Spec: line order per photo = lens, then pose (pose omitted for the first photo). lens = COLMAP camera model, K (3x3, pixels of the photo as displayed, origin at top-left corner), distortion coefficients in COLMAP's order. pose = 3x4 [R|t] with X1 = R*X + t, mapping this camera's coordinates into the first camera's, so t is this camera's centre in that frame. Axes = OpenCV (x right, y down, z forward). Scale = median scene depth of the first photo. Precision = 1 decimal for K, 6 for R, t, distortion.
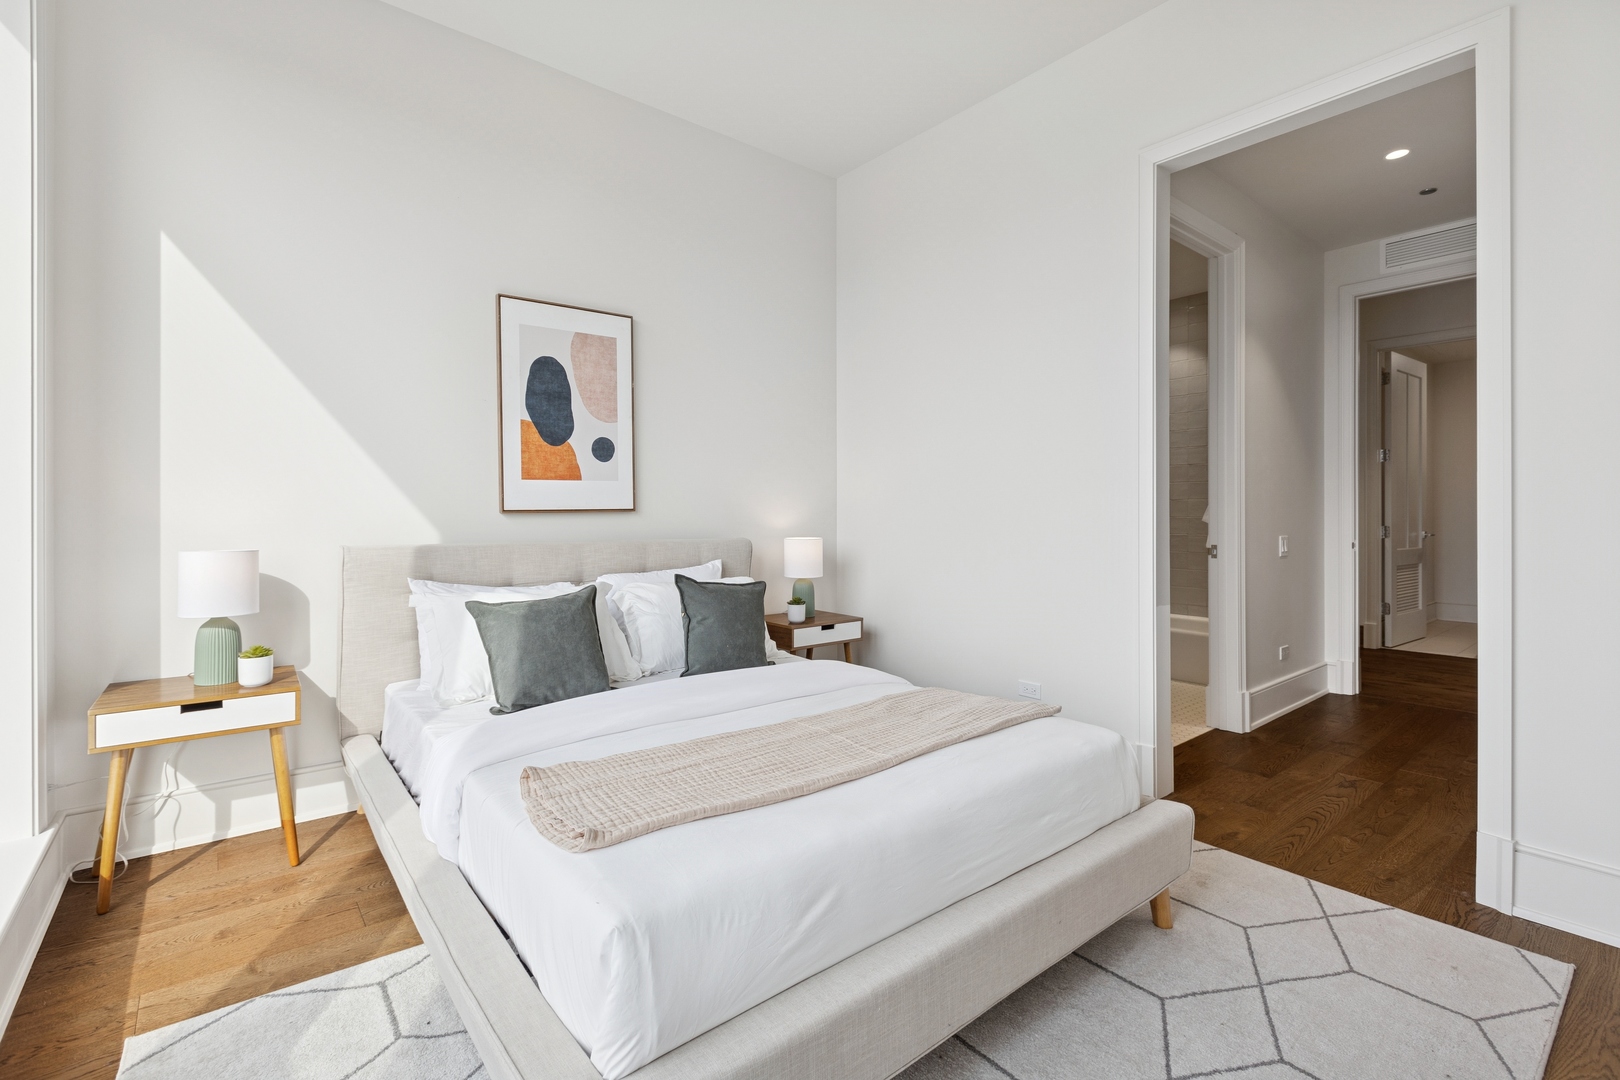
lens RADIAL K [[726.2, 0, 802.4], [0, 726.2, 524.6], [0, 0, 1]] dist [0.008584, -0.002164]
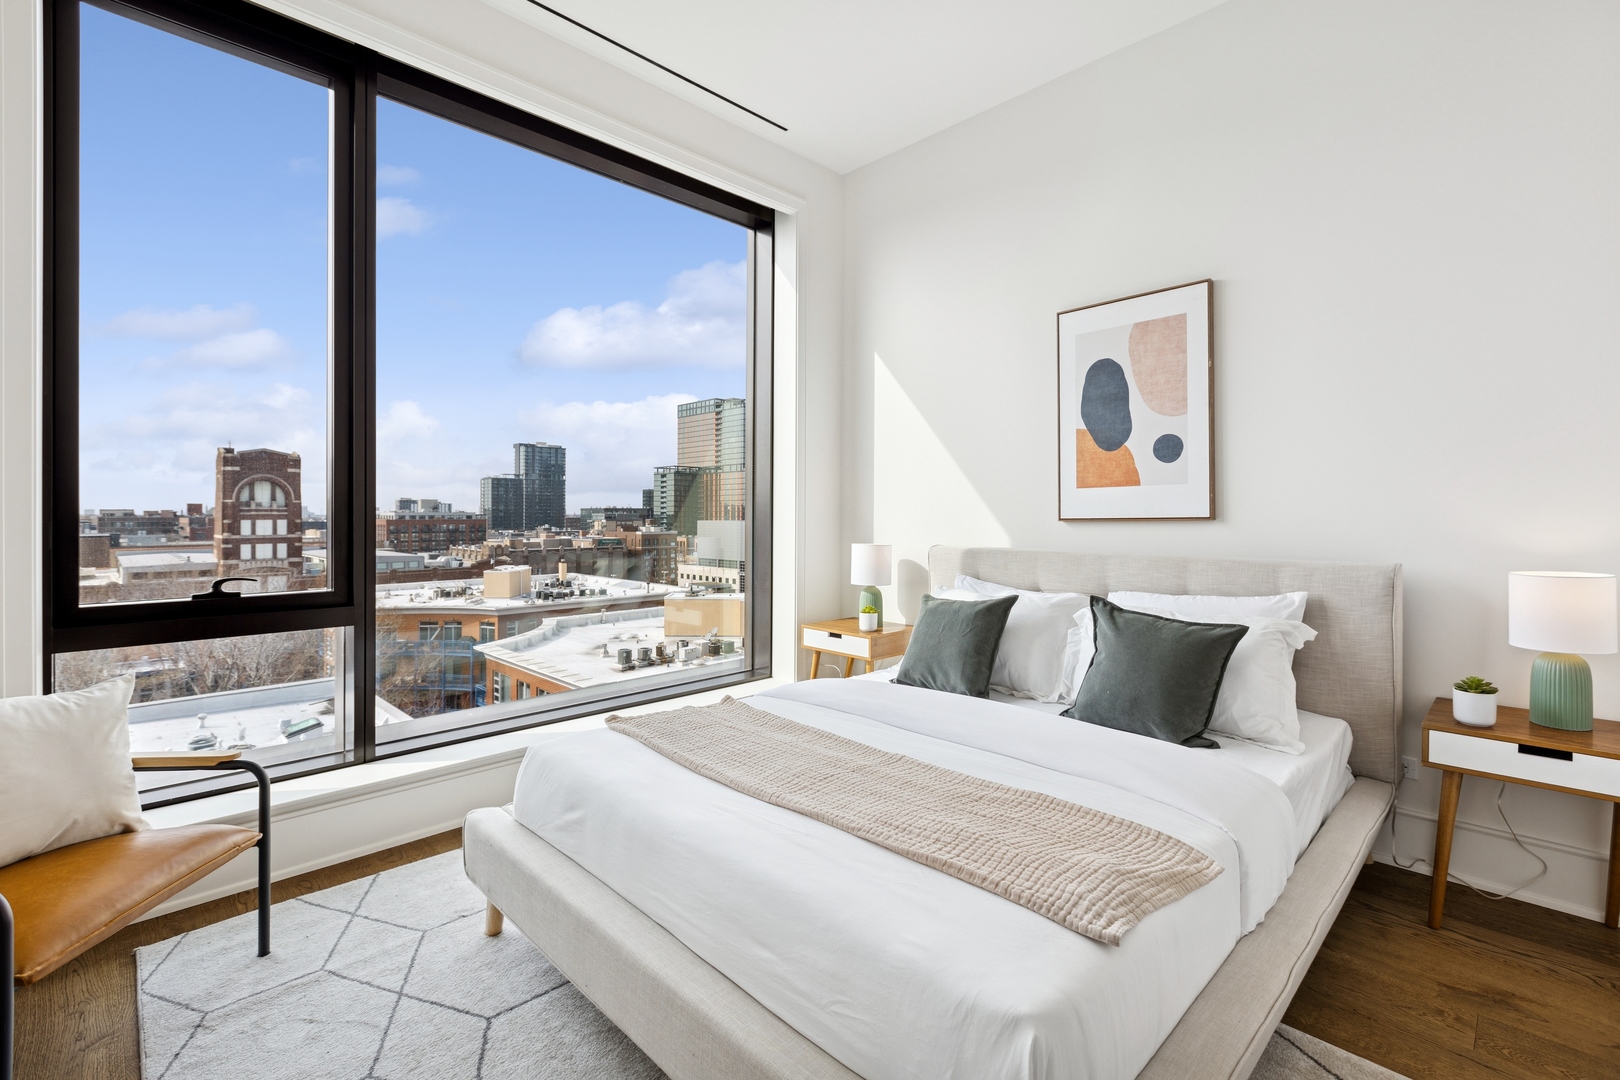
lens RADIAL K [[726.2, 0, 809.2], [0, 726.2, 516.3], [0, 0, 1]] dist [0.008584, -0.002164]
pose [[0.109038, -0.000288, -0.994038, 0.574275], [-0.018327, 0.999829, -0.002300, -0.014102], [0.993869, 0.018469, 0.109014, 0.521739]]
